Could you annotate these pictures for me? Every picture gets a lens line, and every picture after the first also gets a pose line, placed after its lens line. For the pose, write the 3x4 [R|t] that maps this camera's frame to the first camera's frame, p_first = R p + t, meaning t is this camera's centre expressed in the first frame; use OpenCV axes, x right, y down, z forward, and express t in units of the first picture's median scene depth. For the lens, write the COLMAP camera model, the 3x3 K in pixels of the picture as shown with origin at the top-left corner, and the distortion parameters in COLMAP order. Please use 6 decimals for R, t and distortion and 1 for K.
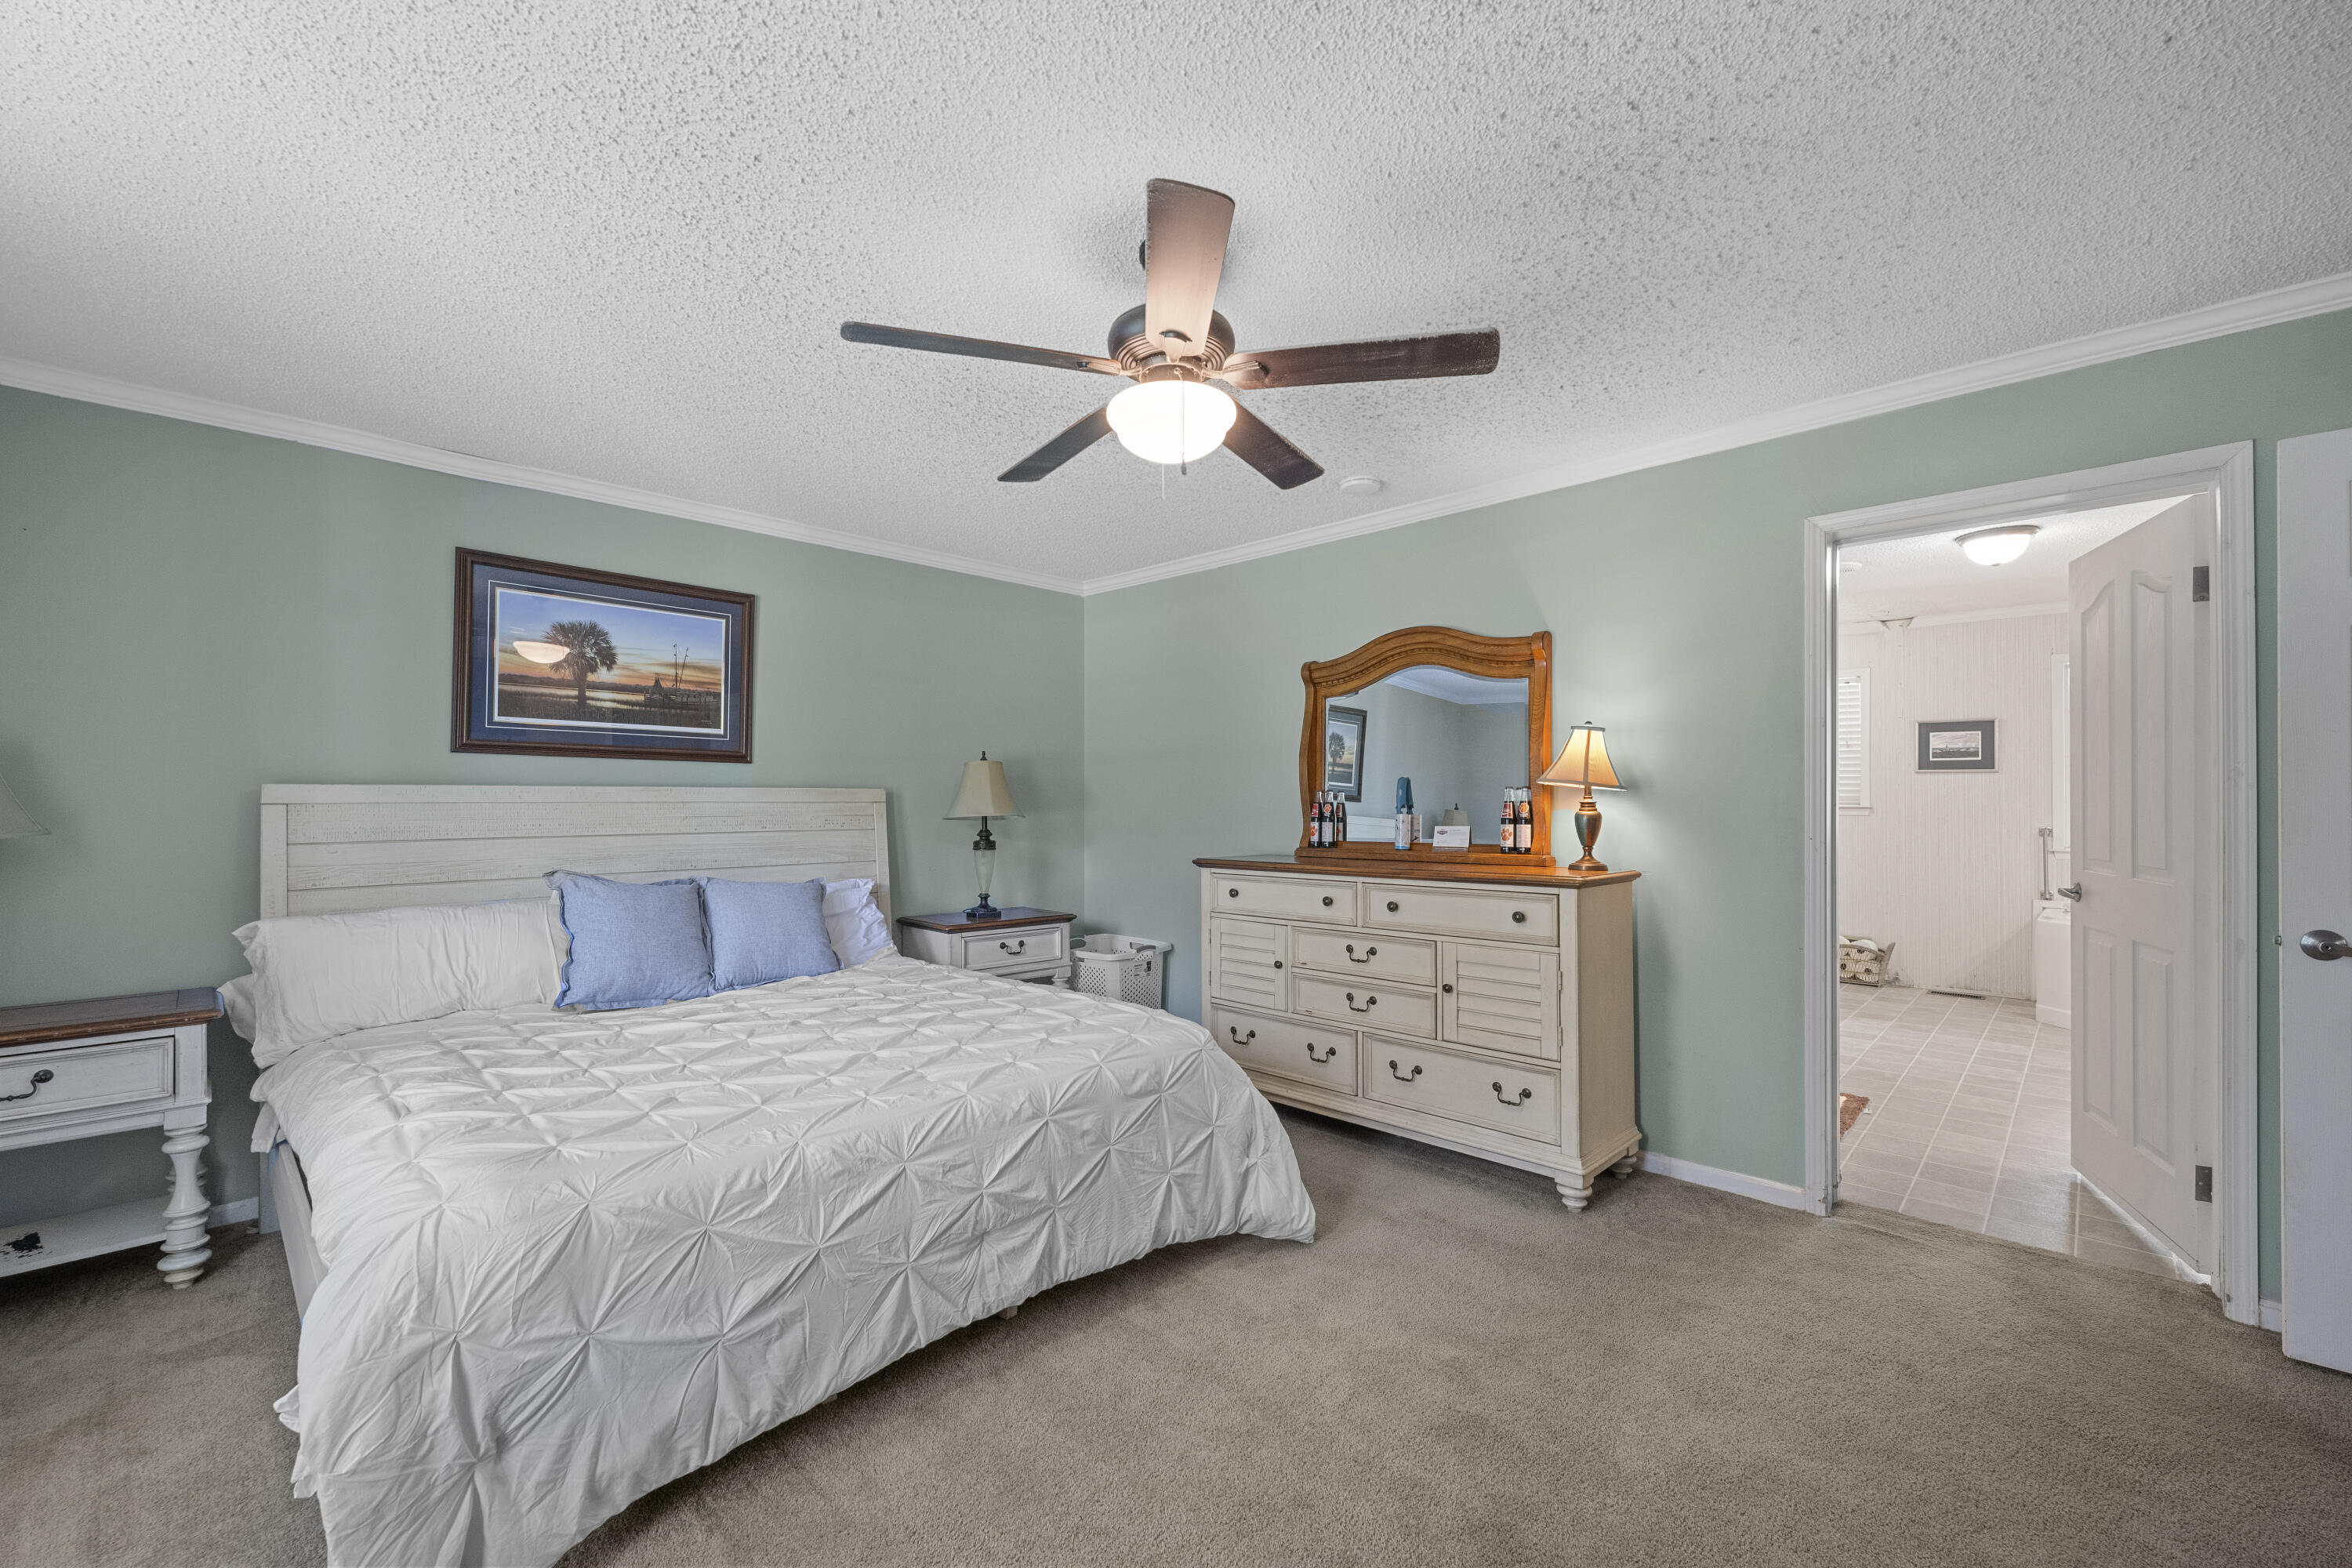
lens RADIAL K [[964.8, 0, 1170.2], [0, 964.8, 791.5], [0, 0, 1]] dist [-0.000338, -0.000141]
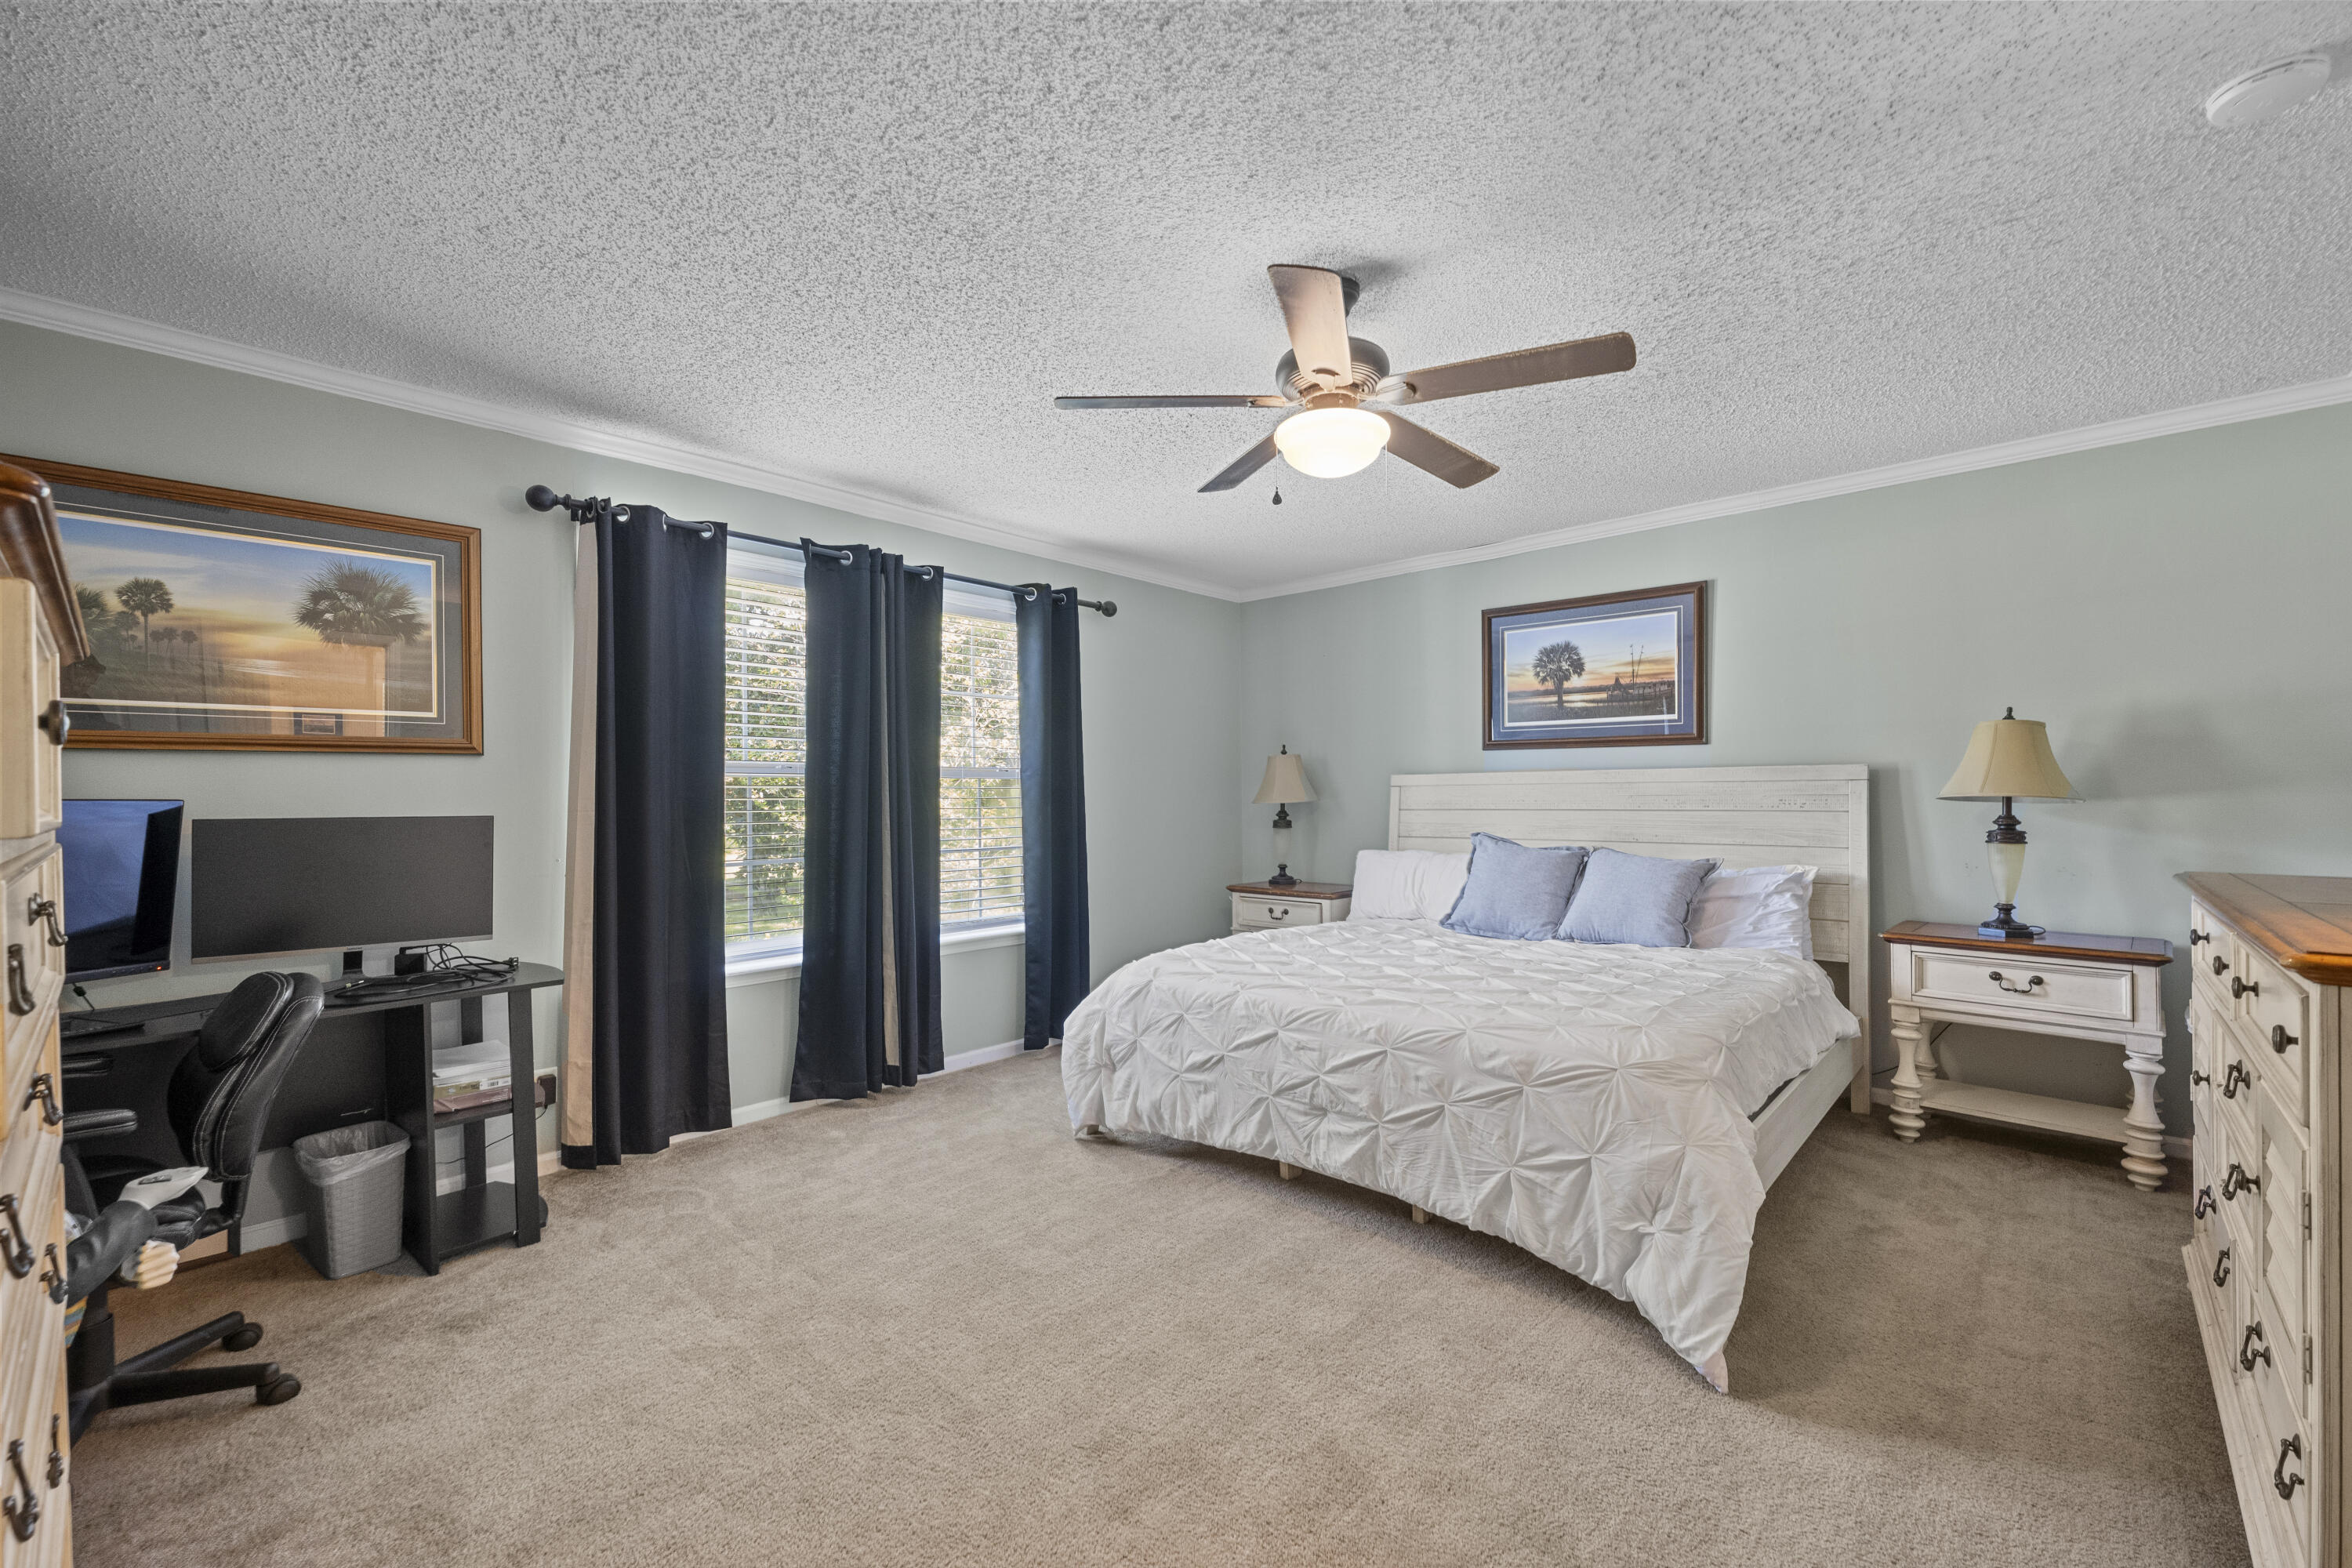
lens RADIAL K [[973.8, 0, 1164.2], [0, 973.8, 759.9], [0, 0, 1]] dist [0.013379, -0.000070]
pose [[0.028233, -0.031112, -0.999117, 0.736521], [0.021179, 0.999310, -0.030519, 0.009278], [0.999377, -0.020299, 0.028873, 0.477542]]
